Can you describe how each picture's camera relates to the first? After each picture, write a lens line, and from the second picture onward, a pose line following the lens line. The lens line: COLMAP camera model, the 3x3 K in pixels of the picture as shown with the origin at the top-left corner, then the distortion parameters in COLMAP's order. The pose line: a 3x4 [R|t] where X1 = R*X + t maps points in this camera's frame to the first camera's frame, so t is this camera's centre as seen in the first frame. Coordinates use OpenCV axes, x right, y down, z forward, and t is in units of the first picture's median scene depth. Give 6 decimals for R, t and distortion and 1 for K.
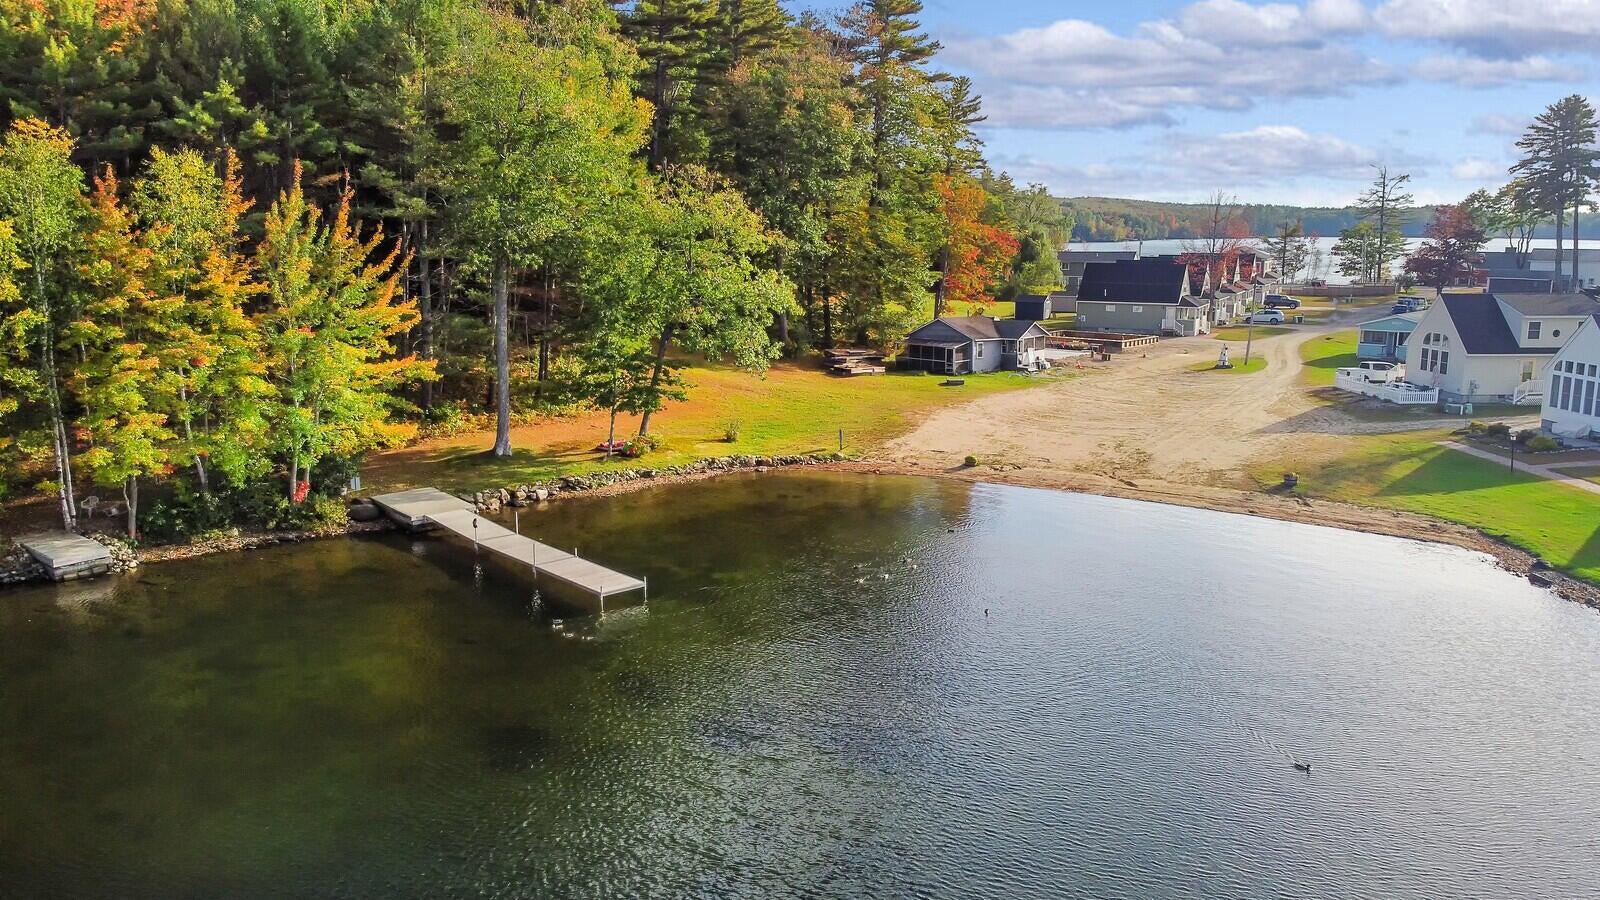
lens RADIAL K [[1168.4, 0, 800.0], [0, 1168.4, 450.0], [0, 0, 1]] dist [0.005968, 0.002027]
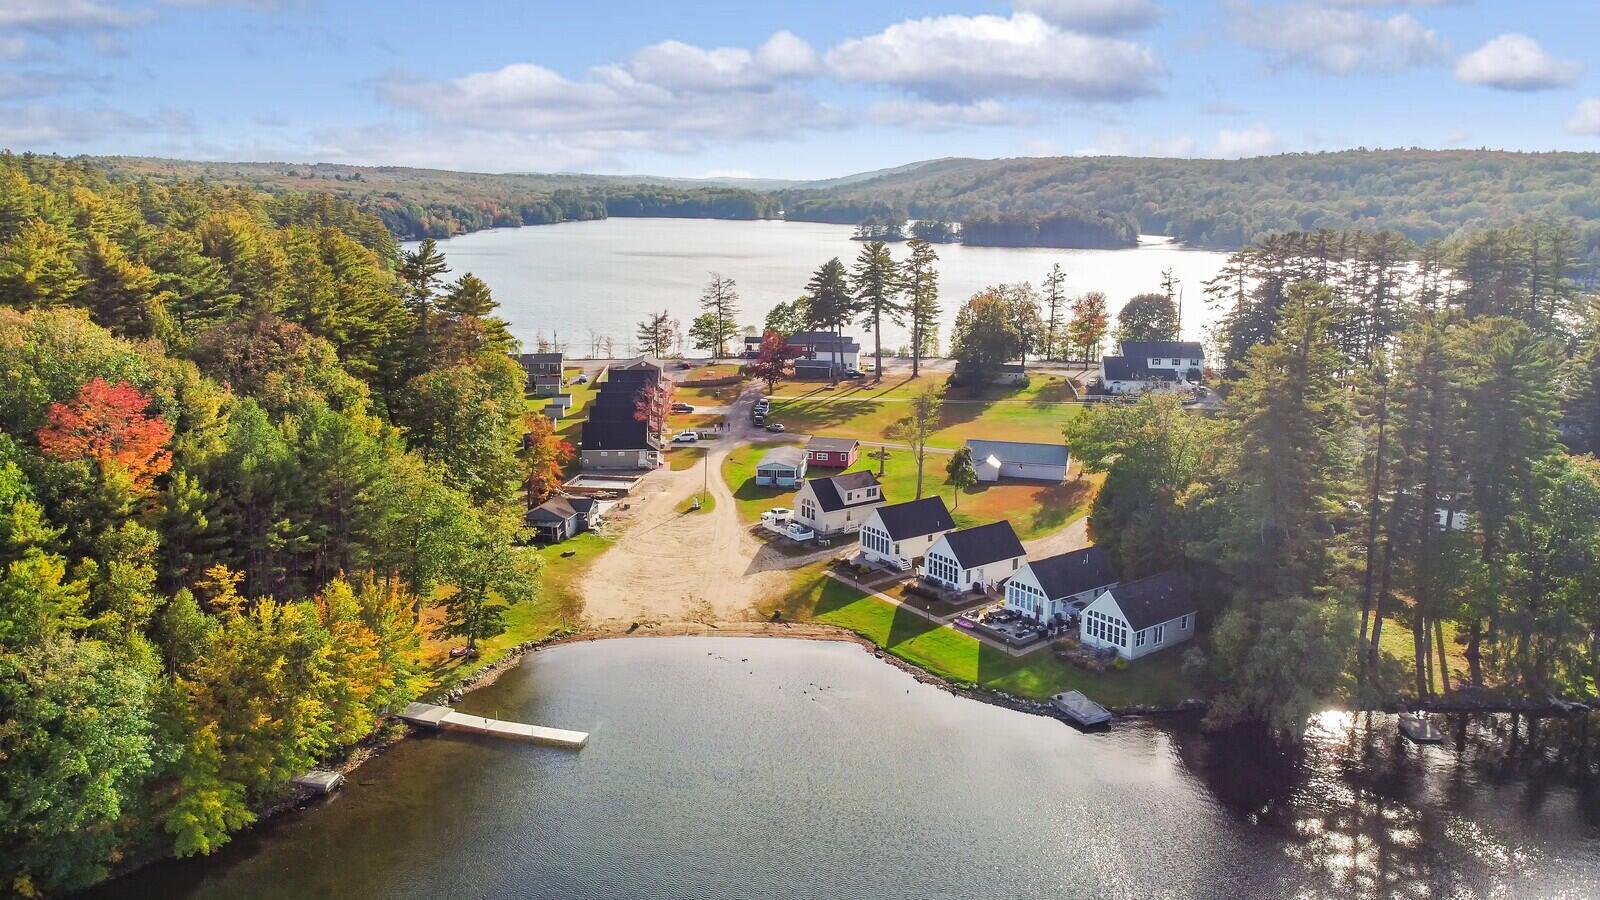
lens RADIAL K [[1168.4, 0, 800.0], [0, 1168.4, 450.0], [0, 0, 1]] dist [0.005968, 0.002027]
pose [[0.844291, -0.102469, 0.525997, -0.488915], [0.087865, 0.994735, 0.052750, -0.281885], [-0.528633, 0.001680, 0.848849, -0.656530]]
